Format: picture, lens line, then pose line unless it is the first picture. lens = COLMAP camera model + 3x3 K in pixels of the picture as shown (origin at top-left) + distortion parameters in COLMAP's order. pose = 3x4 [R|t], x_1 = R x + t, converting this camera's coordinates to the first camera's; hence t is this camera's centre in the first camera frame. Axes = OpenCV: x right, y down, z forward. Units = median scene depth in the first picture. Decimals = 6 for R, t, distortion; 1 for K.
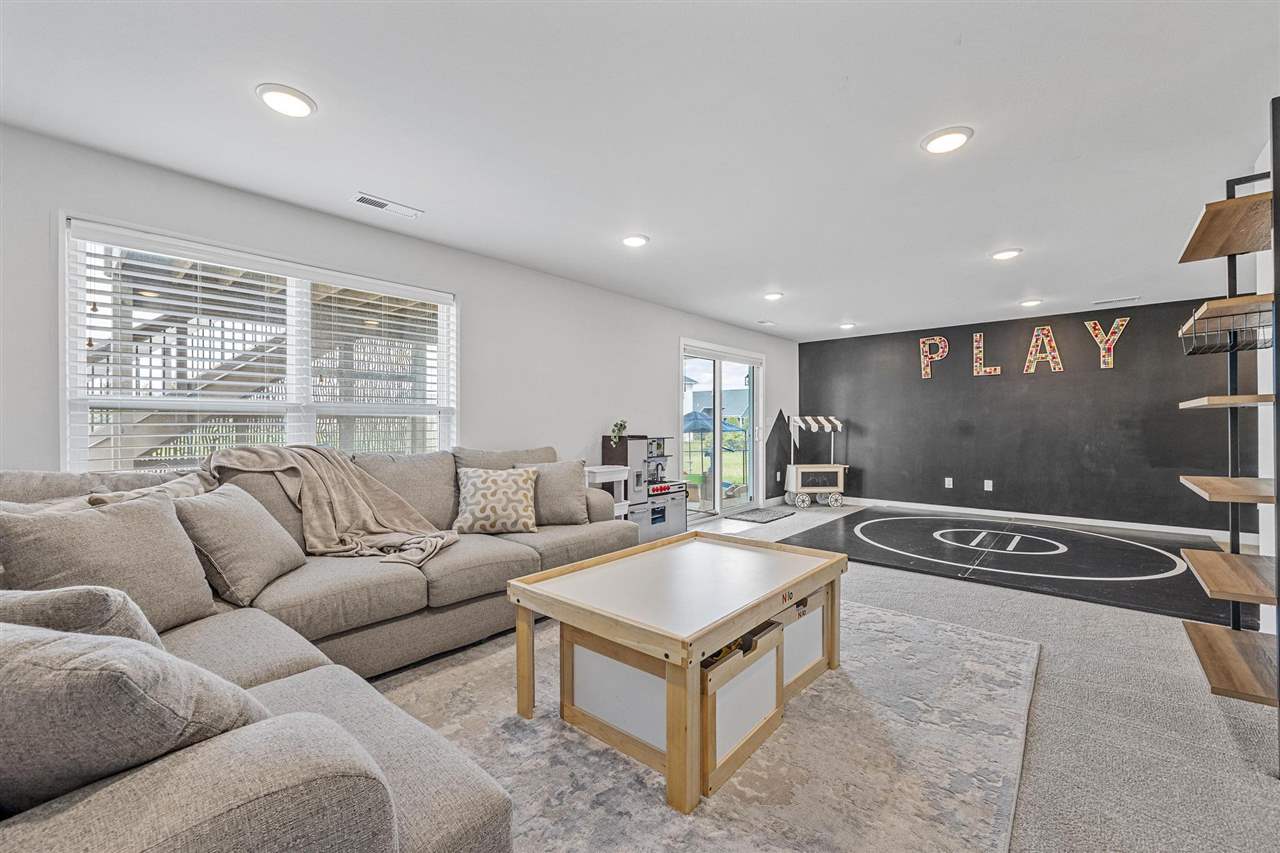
lens RADIAL K [[518.0, 0, 643.9], [0, 518.0, 423.7], [0, 0, 1]] dist [-0.003266, 0.000524]
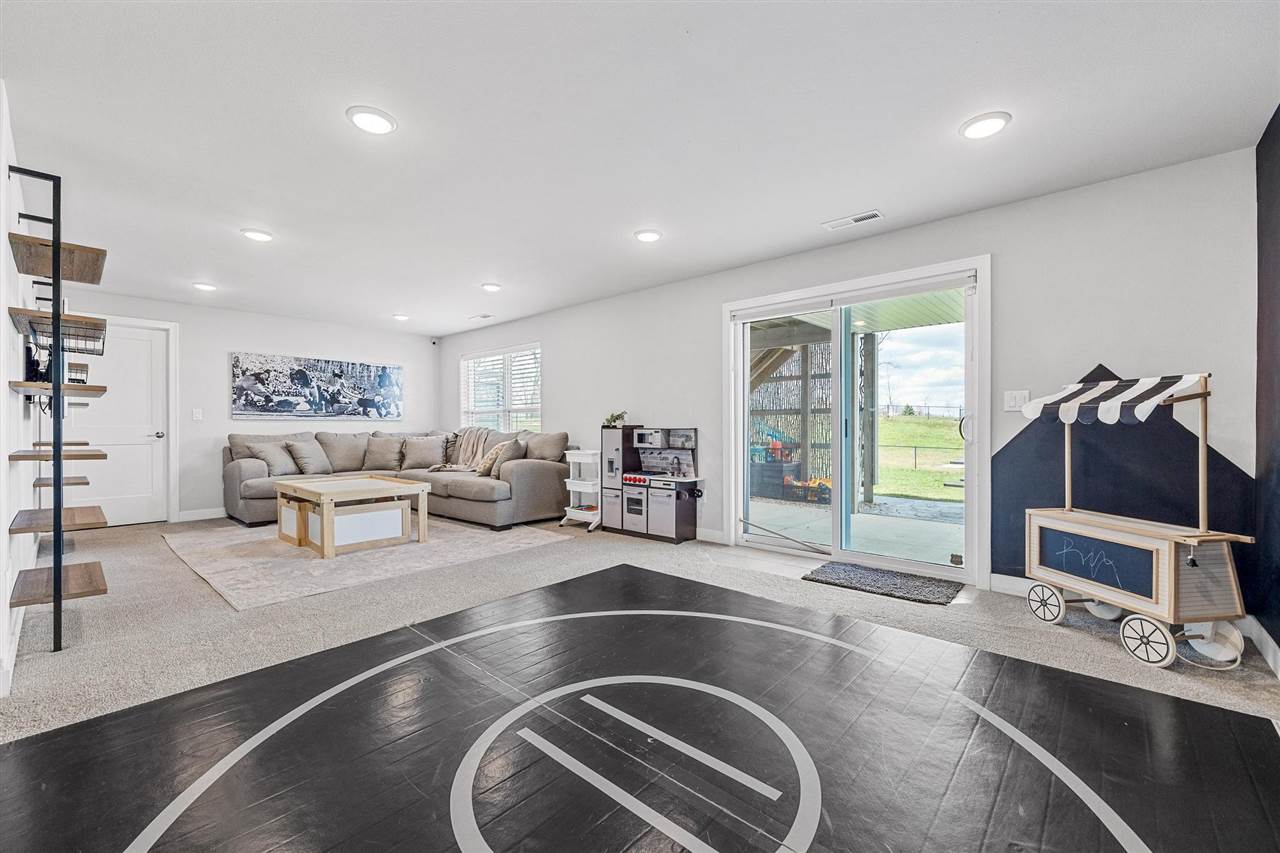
lens RADIAL K [[518.0, 0, 640.0], [0, 518.0, 425.4], [0, 0, 1]] dist [-0.003266, 0.000524]
pose [[-0.017986, -0.000451, -0.999838, 1.038282], [0.005644, 0.999984, -0.000553, 0.024297], [0.999822, -0.005653, -0.017983, 1.053160]]
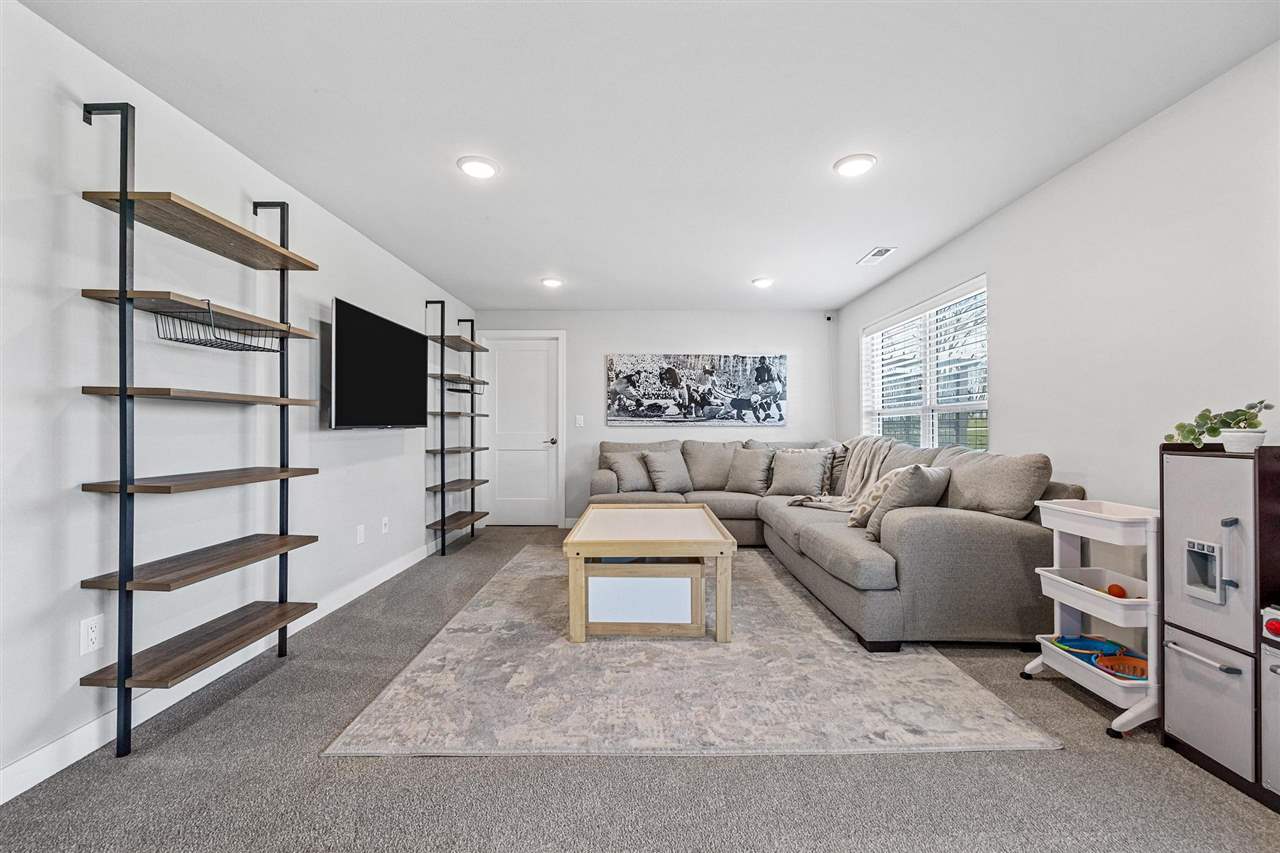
lens RADIAL K [[518.0, 0, 644.4], [0, 518.0, 426.4], [0, 0, 1]] dist [-0.003266, 0.000524]
pose [[-0.757087, -0.000412, -0.653315, 0.500353], [0.004077, 0.999977, -0.005356, 0.011116], [0.653302, -0.006718, -0.757068, 0.993907]]
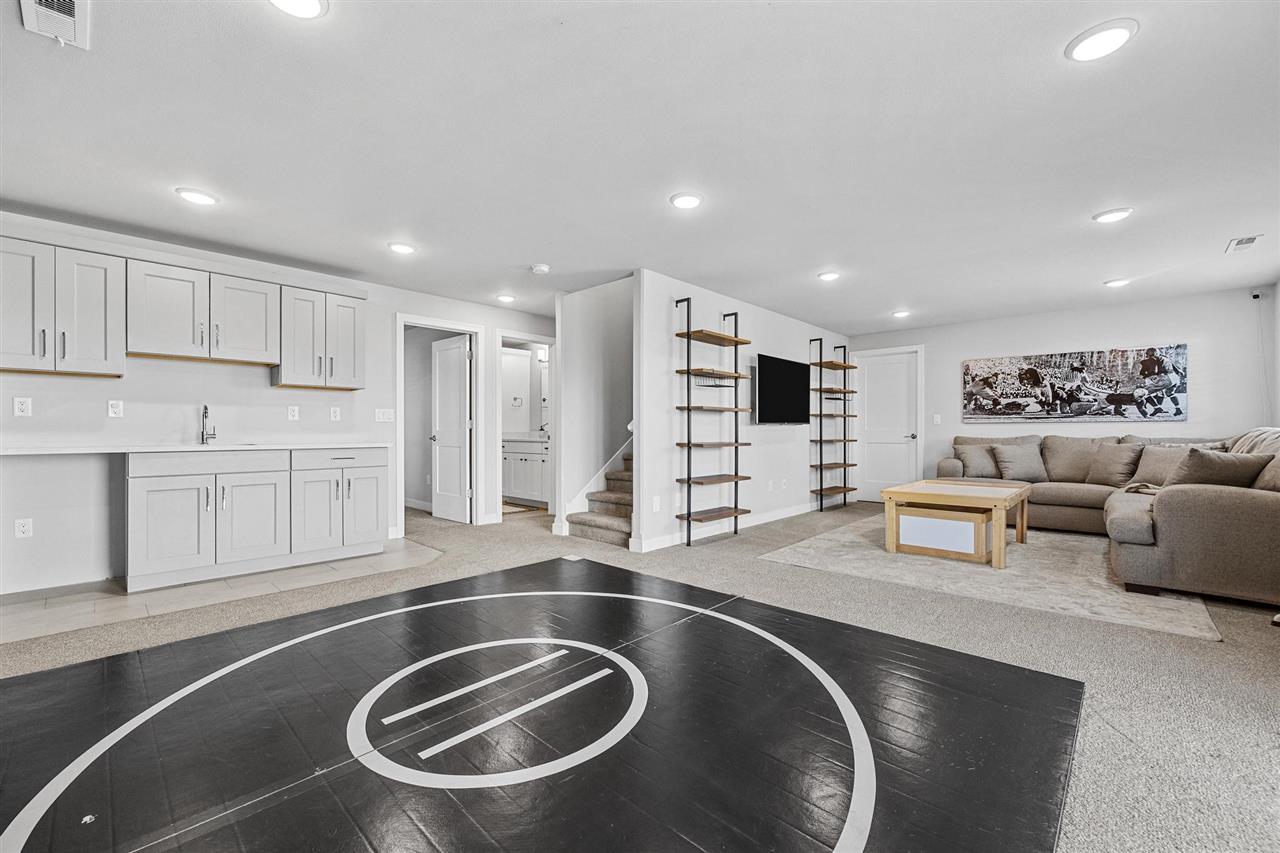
lens RADIAL K [[518.0, 0, 643.3], [0, 518.0, 433.9], [0, 0, 1]] dist [-0.003266, 0.000524]
pose [[-0.999489, 0.001790, 0.031907, 0.594312], [0.001763, 0.999998, -0.000878, 0.032126], [-0.031908, -0.000821, -0.999490, 1.444961]]
